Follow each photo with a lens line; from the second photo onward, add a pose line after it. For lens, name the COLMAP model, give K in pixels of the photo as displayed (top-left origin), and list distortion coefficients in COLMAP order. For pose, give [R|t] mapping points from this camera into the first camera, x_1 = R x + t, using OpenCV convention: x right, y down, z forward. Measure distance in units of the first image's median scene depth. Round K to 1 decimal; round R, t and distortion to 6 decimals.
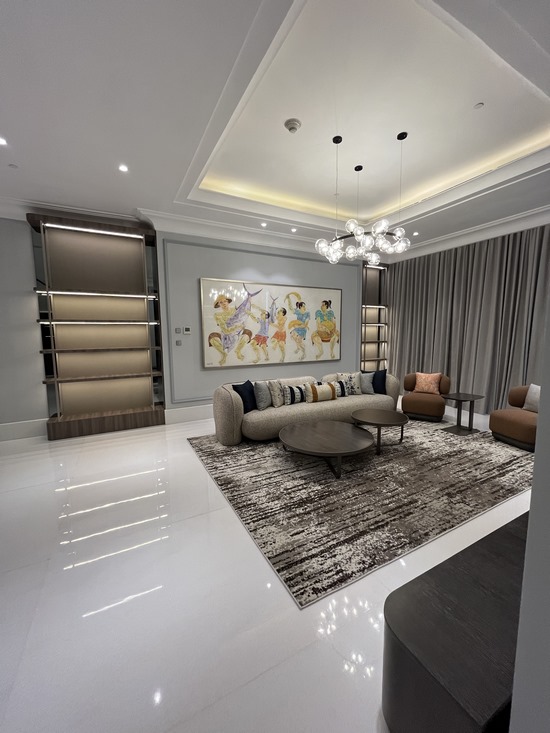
lens RADIAL K [[297.8, 0, 276.7], [0, 297.8, 366.2], [0, 0, 1]] dist [-0.002926, 0.000591]
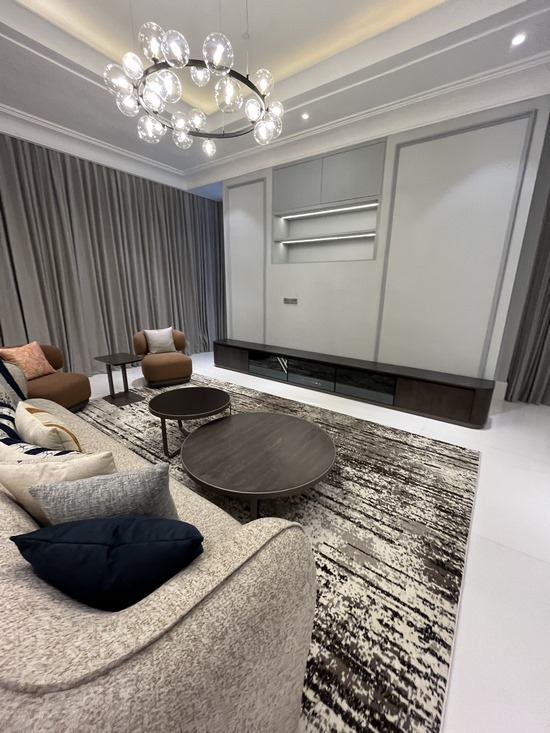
lens RADIAL K [[297.8, 0, 279.5], [0, 297.8, 373.3], [0, 0, 1]] dist [-0.002926, 0.000591]
pose [[-0.433489, -0.247061, 0.866631, -0.259416], [0.086002, 0.945953, 0.312692, -0.068495], [-0.897046, 0.210080, -0.388812, 0.881423]]
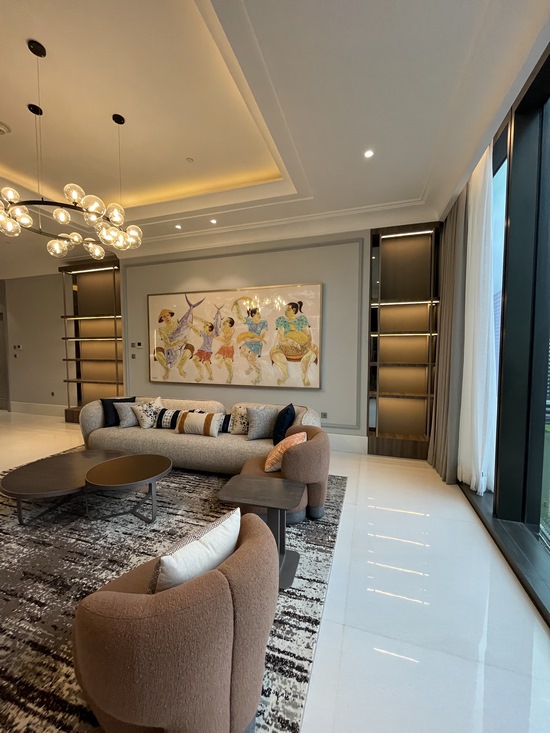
lens RADIAL K [[297.8, 0, 274.9], [0, 297.8, 365.7], [0, 0, 1]] dist [-0.002926, 0.000591]
pose [[0.692286, 0.047890, -0.720033, 0.865726], [-0.085731, 0.996187, -0.016170, -0.075097], [0.716513, 0.072923, 0.693752, 0.653857]]
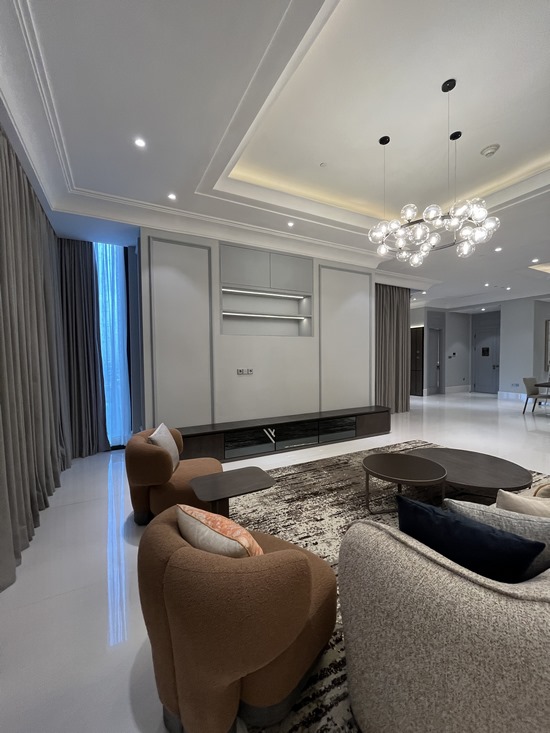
lens RADIAL K [[297.8, 0, 278.8], [0, 297.8, 372.8], [0, 0, 1]] dist [-0.002926, 0.000591]
pose [[-0.999891, 0.013644, 0.005654, 0.518175], [0.014410, 0.985166, 0.170998, -0.142431], [-0.003237, 0.171060, -0.985255, 1.362113]]
